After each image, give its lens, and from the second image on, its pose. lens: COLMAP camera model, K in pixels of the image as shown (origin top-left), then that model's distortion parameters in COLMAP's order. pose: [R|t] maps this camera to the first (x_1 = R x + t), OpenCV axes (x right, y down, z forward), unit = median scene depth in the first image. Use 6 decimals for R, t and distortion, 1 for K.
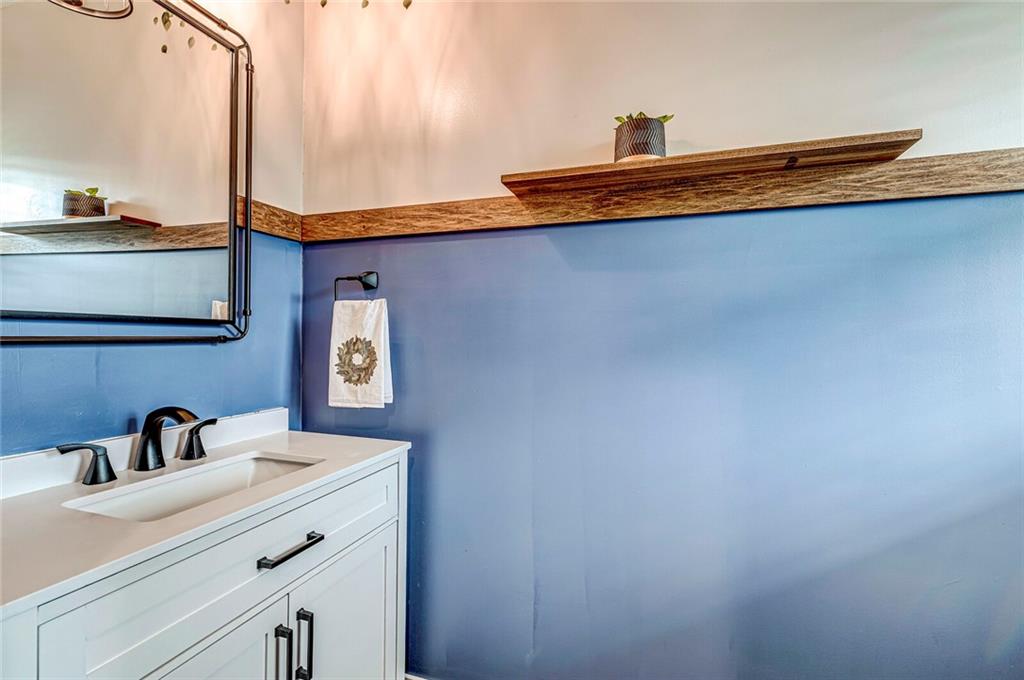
lens RADIAL K [[453.0, 0, 514.7], [0, 453.0, 338.4], [0, 0, 1]] dist [-0.000001, -0.000033]
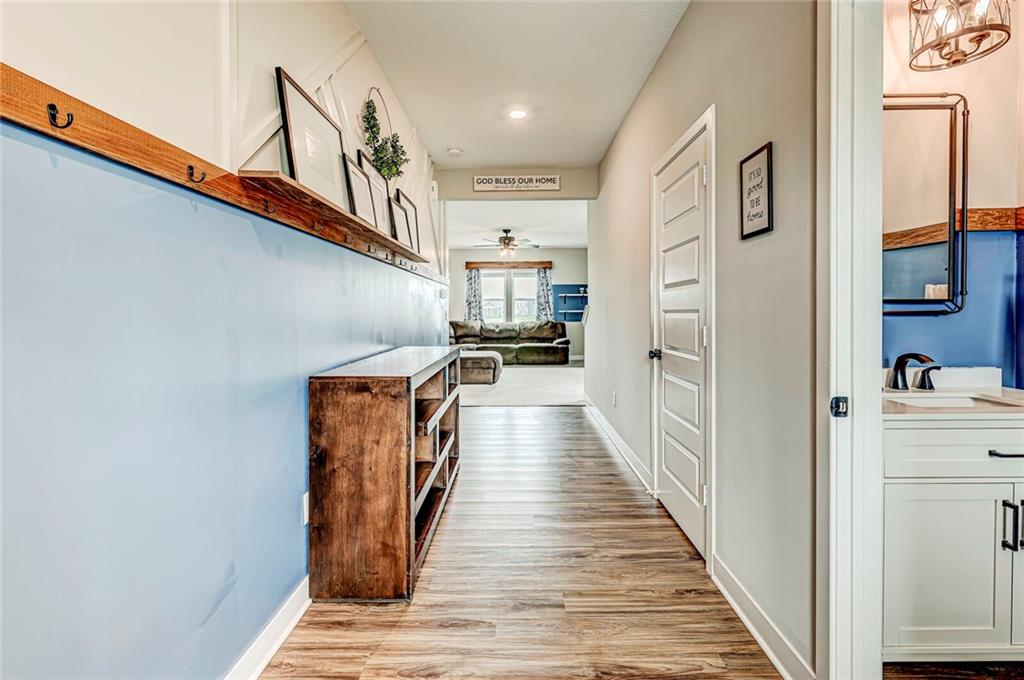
lens RADIAL K [[448.9, 0, 513.7], [0, 448.9, 319.4], [0, 0, 1]] dist [-0.002384, -0.000583]
pose [[0.316671, 0.004206, -0.948526, 0.260953], [0.006920, 0.999953, 0.006744, 0.004687], [0.948510, -0.008700, 0.316627, -0.717505]]
